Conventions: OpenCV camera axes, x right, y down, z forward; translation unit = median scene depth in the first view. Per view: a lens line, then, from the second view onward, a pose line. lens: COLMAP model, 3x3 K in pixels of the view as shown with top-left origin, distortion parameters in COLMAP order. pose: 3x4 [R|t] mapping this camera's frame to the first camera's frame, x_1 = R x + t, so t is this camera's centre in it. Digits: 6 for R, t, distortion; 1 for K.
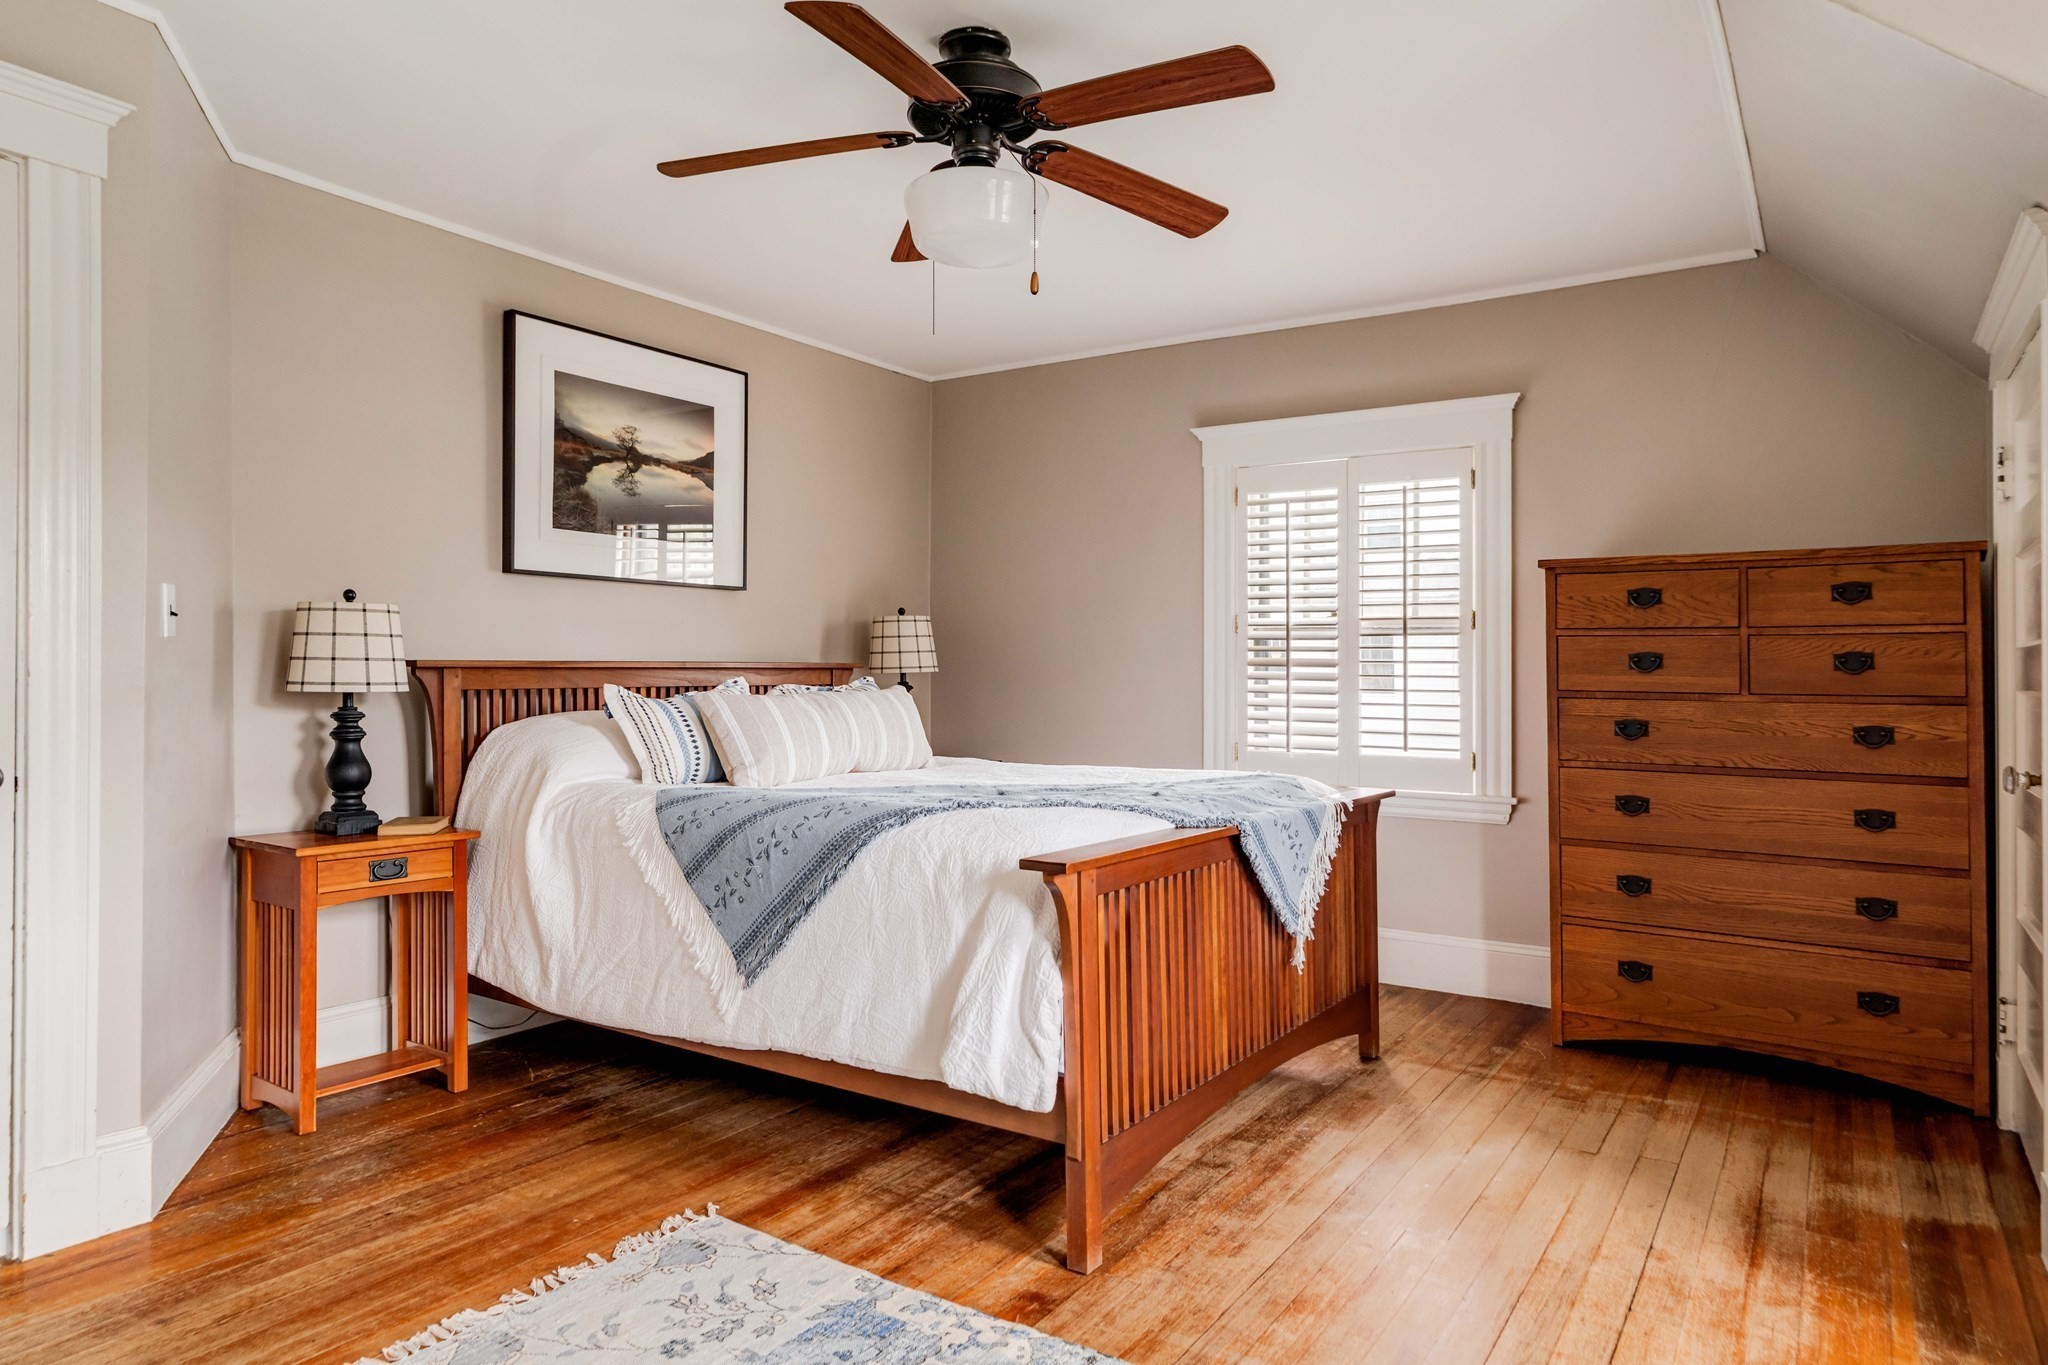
lens RADIAL K [[1242.9, 0, 1024.4], [0, 1242.9, 654.2], [0, 0, 1]] dist [-0.001358, 0.000084]
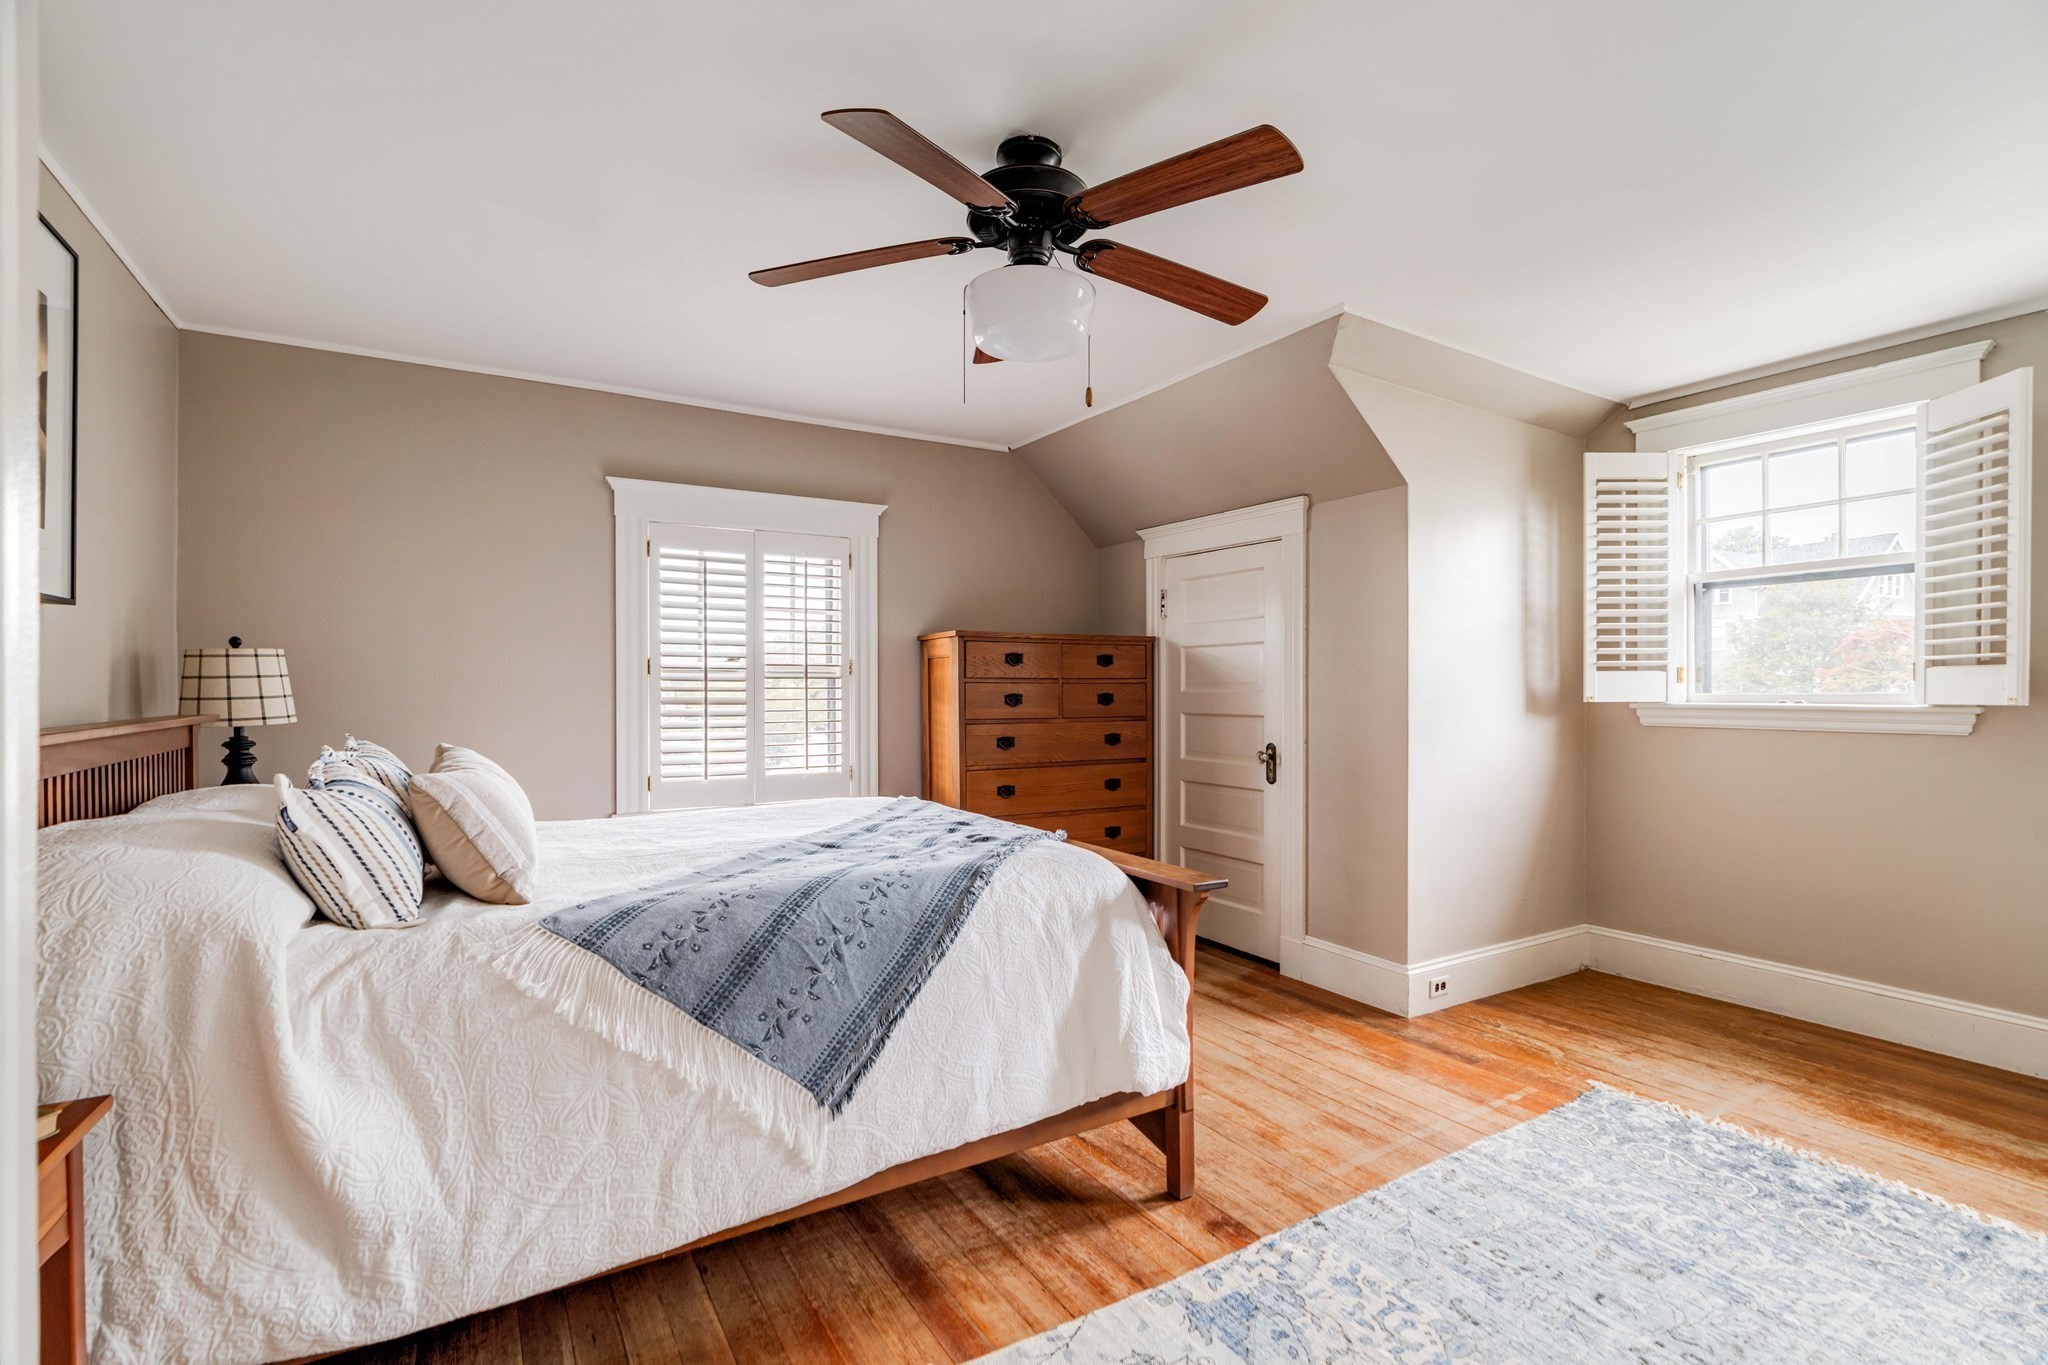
lens RADIAL K [[946.5, 0, 1024.0], [0, 946.5, 682.5], [0, 0, 1]] dist [-0.001988, -0.000015]
pose [[0.423938, -0.005463, 0.905675, -0.734783], [-0.006221, 0.999941, 0.008944, -0.033248], [-0.905670, -0.009426, 0.423879, 0.601702]]
